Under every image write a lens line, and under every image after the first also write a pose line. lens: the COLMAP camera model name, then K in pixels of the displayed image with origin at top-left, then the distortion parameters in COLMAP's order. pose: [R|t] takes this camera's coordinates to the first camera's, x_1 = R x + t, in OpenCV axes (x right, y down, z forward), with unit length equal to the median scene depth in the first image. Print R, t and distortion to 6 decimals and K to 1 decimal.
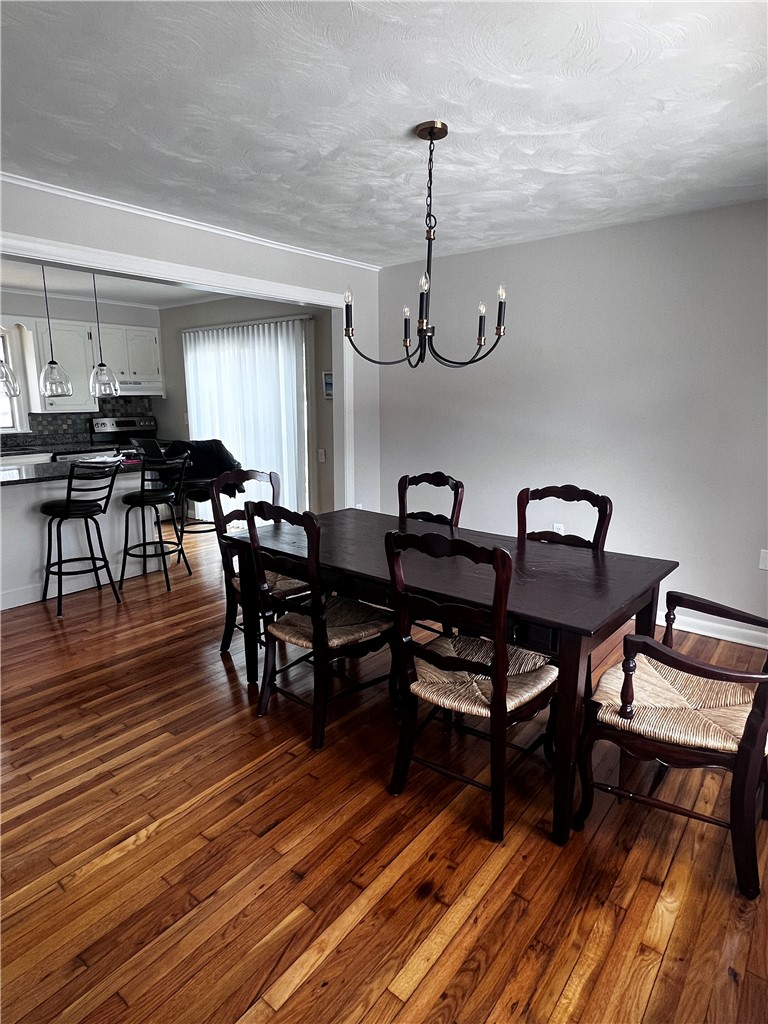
lens RADIAL K [[575.8, 0, 381.1], [0, 575.8, 509.6], [0, 0, 1]] dist [0.003325, 0.001376]
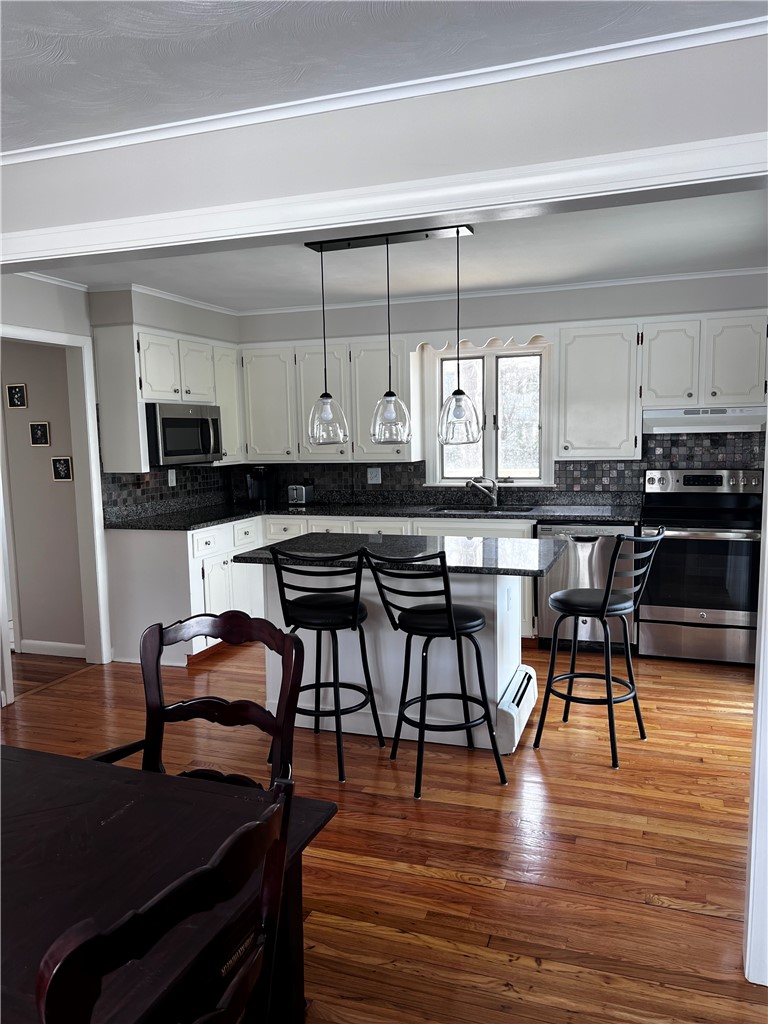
lens RADIAL K [[763.6, 0, 384.0], [0, 763.6, 512.0], [0, 0, 1]] dist [-0.001794, -0.002154]
pose [[0.338825, 0.094744, -0.936067, 0.189533], [-0.164938, 0.985491, 0.040044, -0.107016], [0.926279, 0.140825, 0.349536, 0.490700]]
